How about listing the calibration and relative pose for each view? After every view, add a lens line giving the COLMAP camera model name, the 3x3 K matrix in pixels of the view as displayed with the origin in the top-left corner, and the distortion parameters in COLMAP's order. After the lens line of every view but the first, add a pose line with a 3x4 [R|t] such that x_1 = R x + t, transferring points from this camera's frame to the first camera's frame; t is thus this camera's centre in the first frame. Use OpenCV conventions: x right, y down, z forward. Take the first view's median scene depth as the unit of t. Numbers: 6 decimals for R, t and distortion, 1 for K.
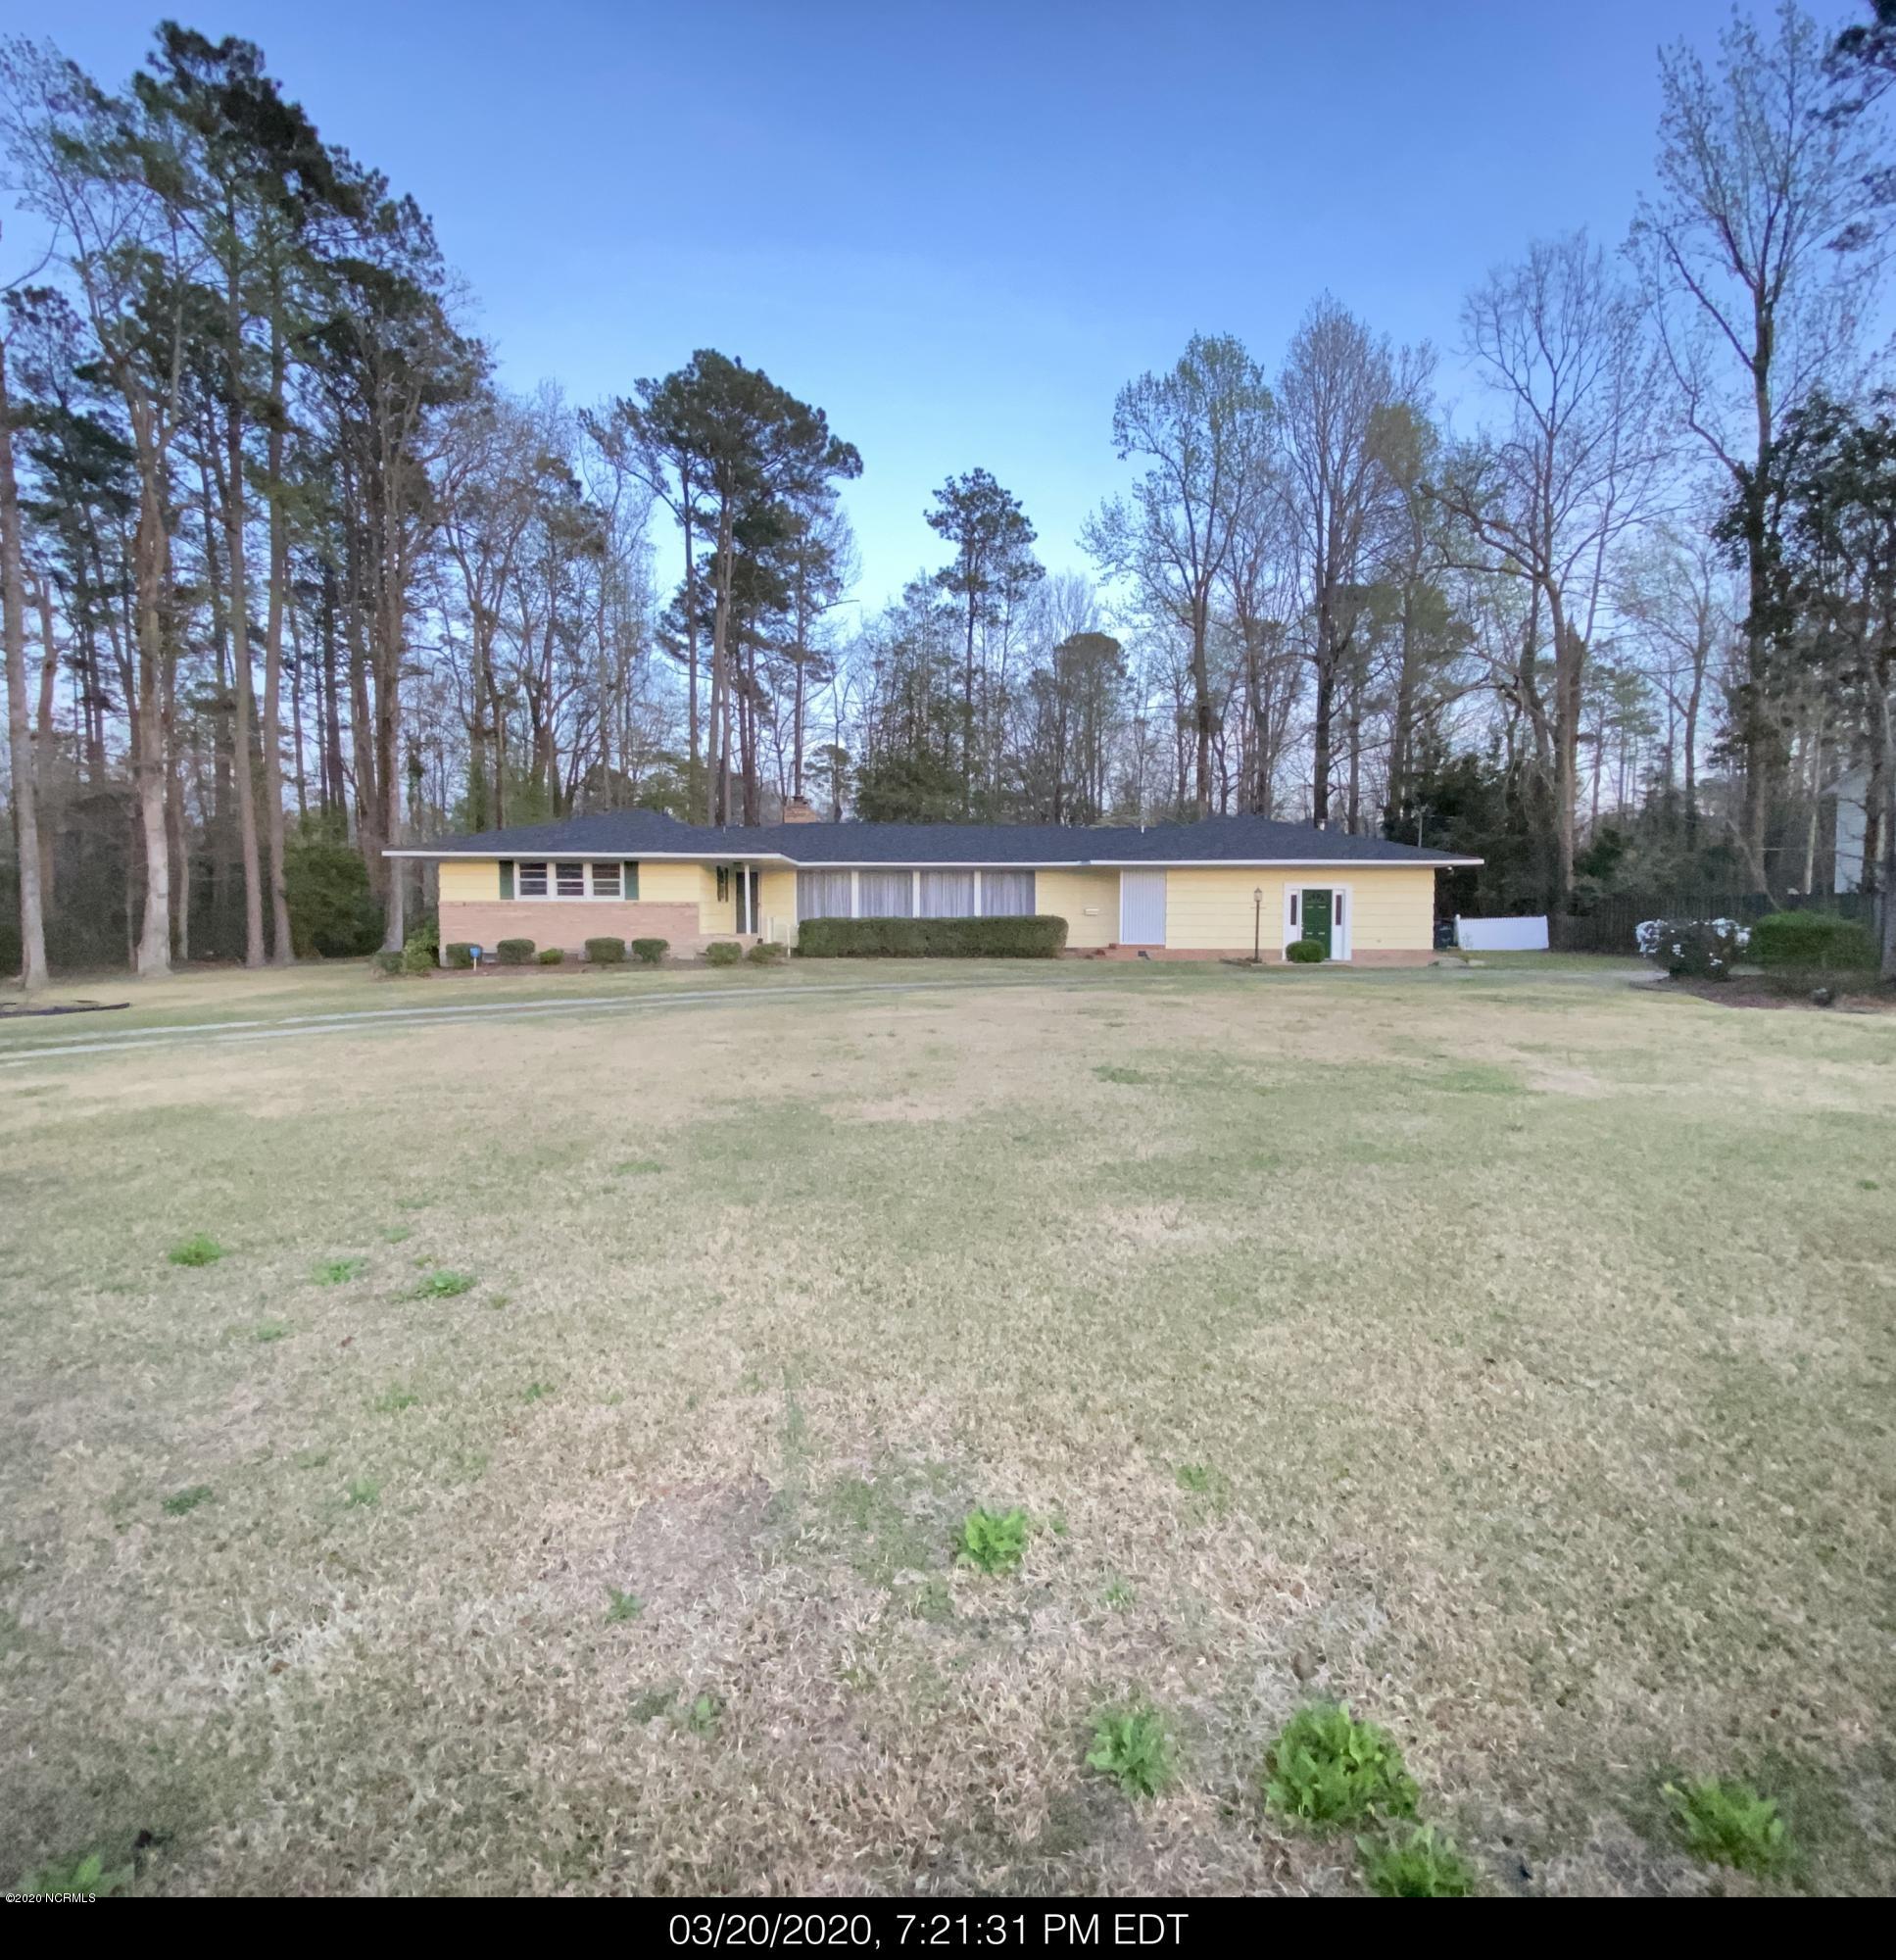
lens RADIAL K [[1045.7, 0, 954.4], [0, 1045.7, 988.9], [0, 0, 1]] dist [0.017616, -0.018072]
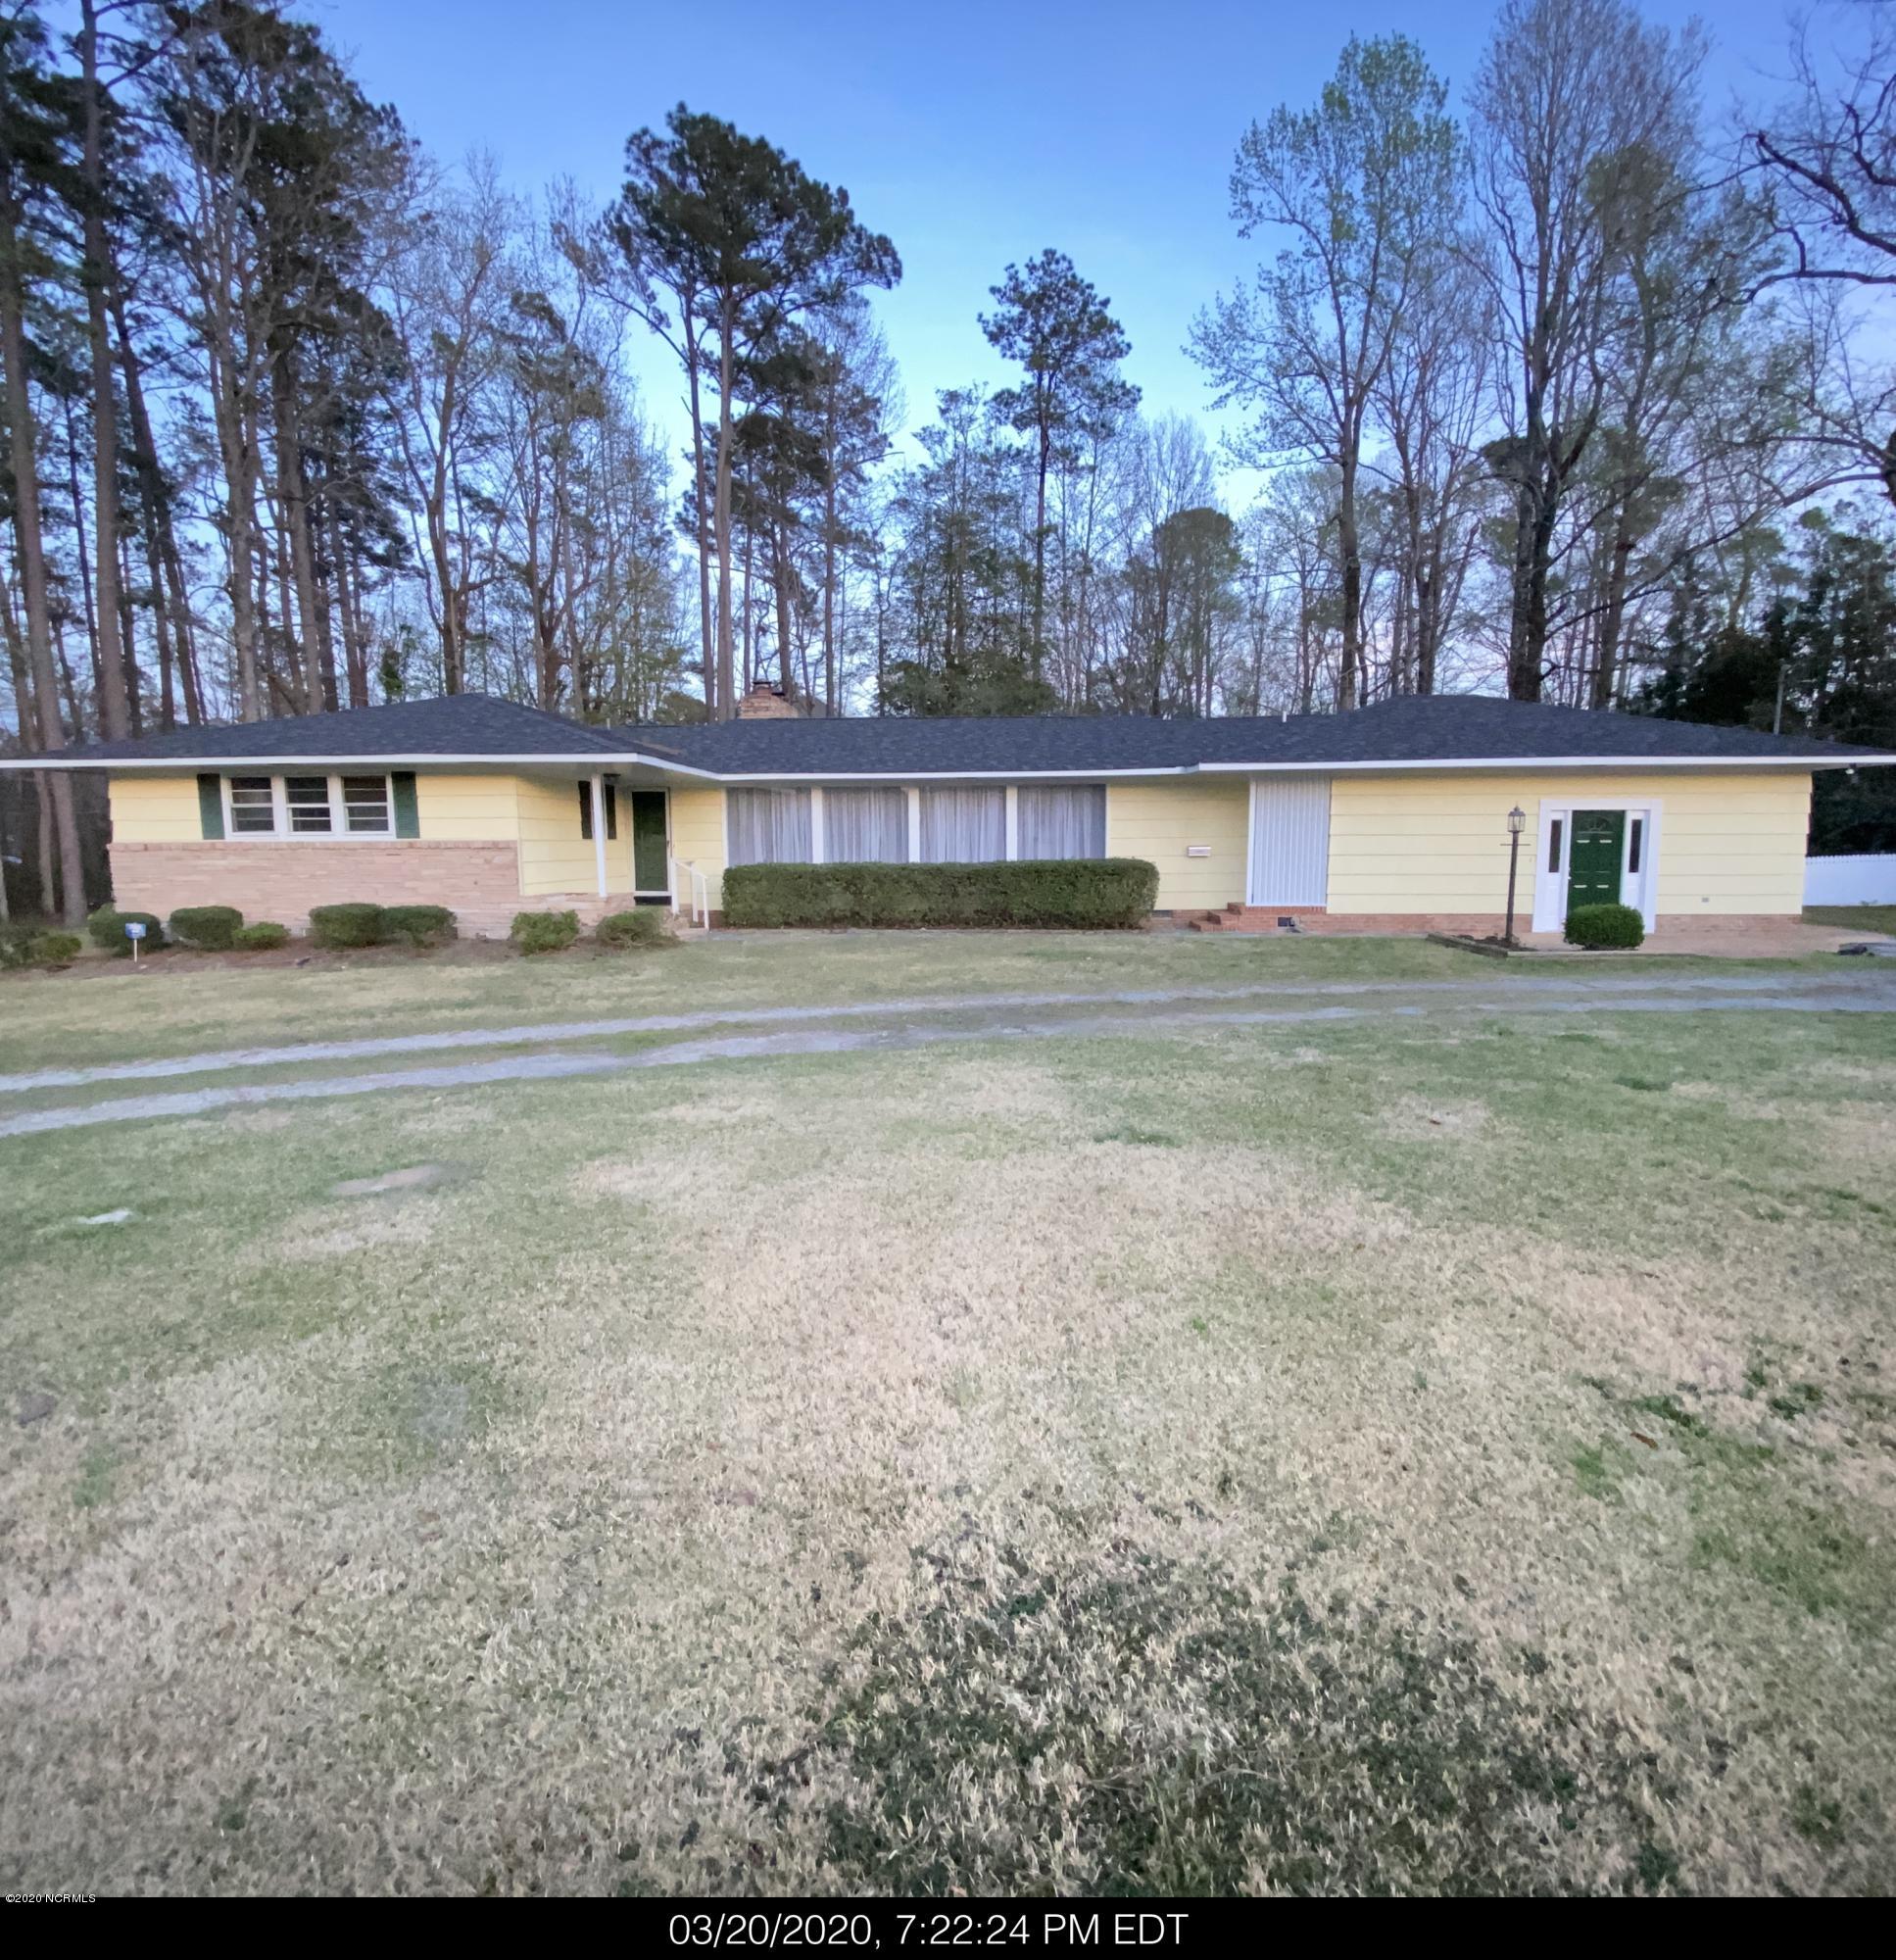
lens RADIAL K [[1045.7, 0, 949.5], [0, 1045.7, 967.7], [0, 0, 1]] dist [0.017616, -0.018072]
pose [[0.995075, 0.005149, -0.098992, 0.047261], [-0.000660, 0.998972, 0.045320, -0.033392], [0.099124, -0.045031, 0.994056, 0.375297]]
